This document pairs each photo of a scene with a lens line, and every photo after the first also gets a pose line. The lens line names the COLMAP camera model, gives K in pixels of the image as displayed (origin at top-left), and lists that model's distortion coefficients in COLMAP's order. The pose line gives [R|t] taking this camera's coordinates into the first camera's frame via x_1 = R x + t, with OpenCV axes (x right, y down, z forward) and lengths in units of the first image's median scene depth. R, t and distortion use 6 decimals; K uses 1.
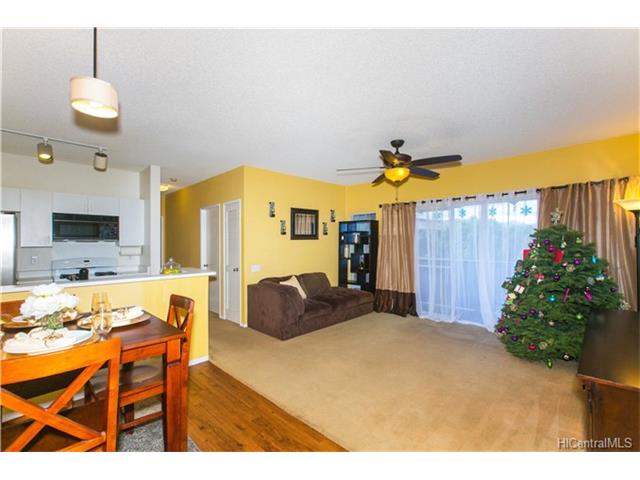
lens RADIAL K [[284.6, 0, 328.9], [0, 284.6, 238.3], [0, 0, 1]] dist [0.004676, 0.000677]
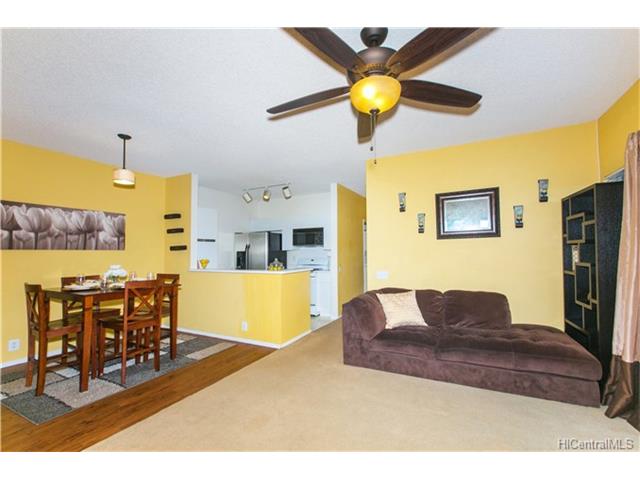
lens RADIAL K [[284.6, 0, 325.0], [0, 284.6, 238.1], [0, 0, 1]] dist [0.004676, 0.000677]
pose [[0.289982, -0.047991, -0.955828, 0.538650], [0.023534, 0.998798, -0.043008, 0.029699], [0.956743, -0.010023, 0.290763, 0.622588]]
